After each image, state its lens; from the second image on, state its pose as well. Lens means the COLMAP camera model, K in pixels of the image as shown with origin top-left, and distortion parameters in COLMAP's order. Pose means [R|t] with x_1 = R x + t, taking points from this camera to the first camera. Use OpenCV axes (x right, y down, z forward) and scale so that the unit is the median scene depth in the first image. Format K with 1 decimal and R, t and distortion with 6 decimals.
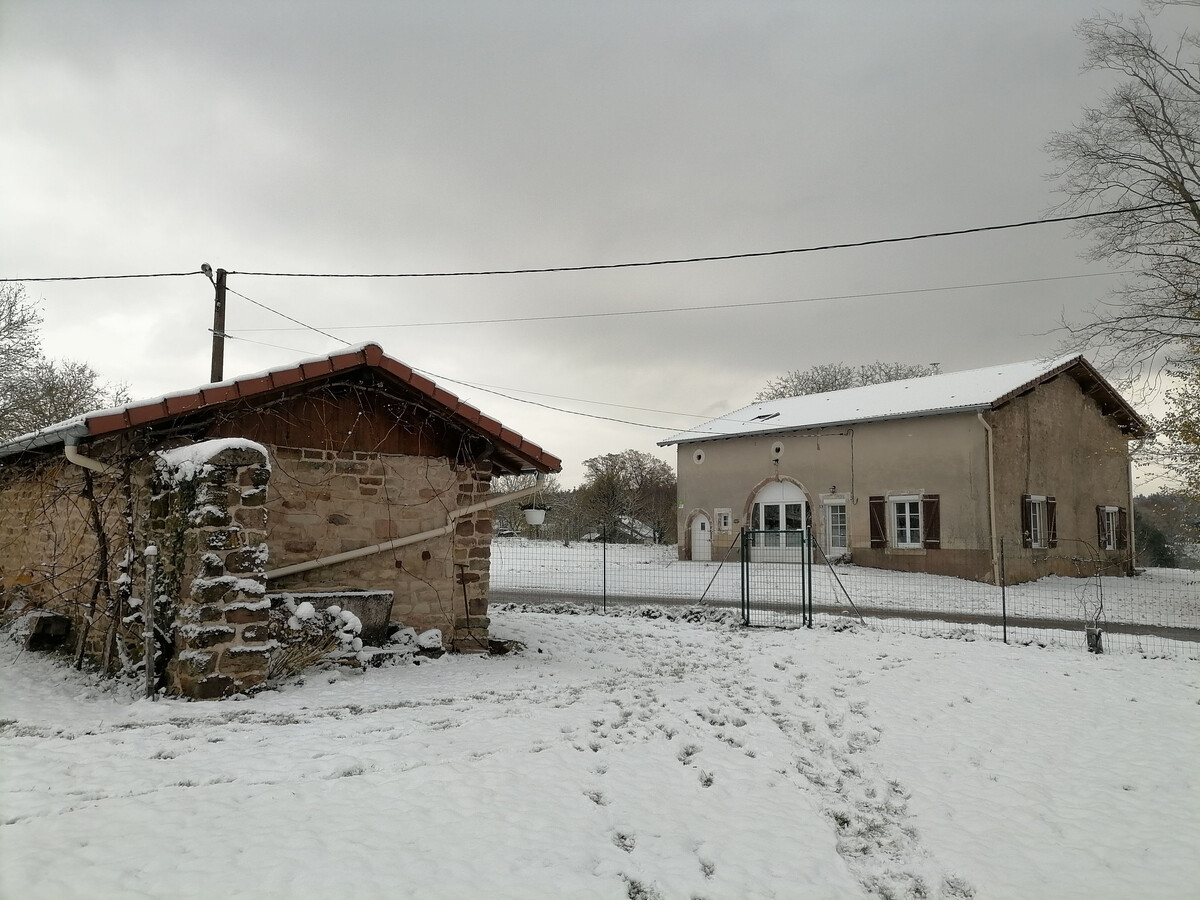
lens RADIAL K [[895.5, 0, 596.3], [0, 895.5, 457.2], [0, 0, 1]] dist [0.032925, 0.000048]
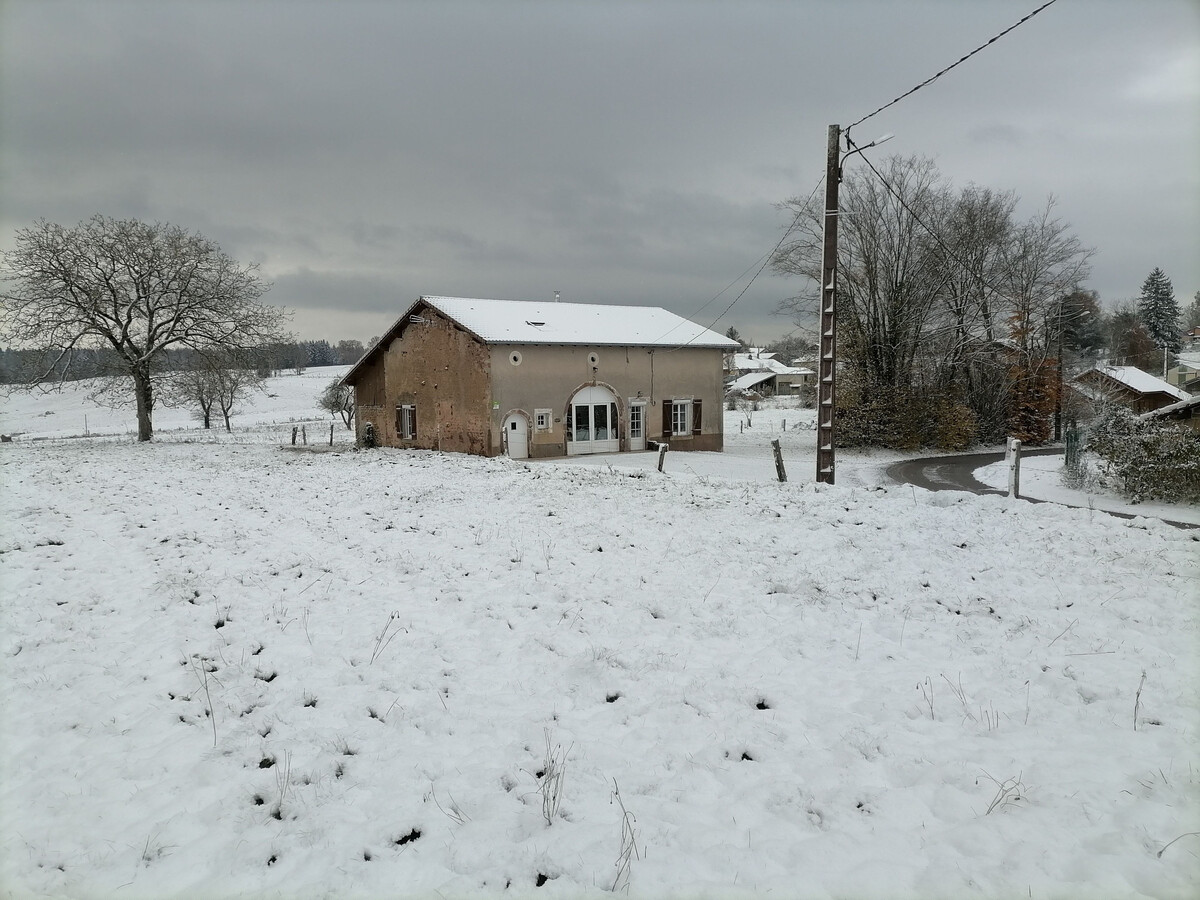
lens RADIAL K [[895.5, 0, 596.3], [0, 895.5, 457.2], [0, 0, 1]] dist [0.032925, 0.000048]
pose [[0.059544, -0.084922, 0.994607, -1.079033], [-0.079201, 0.992832, 0.089512, 0.015105], [-0.995079, -0.084104, 0.052391, 1.007080]]
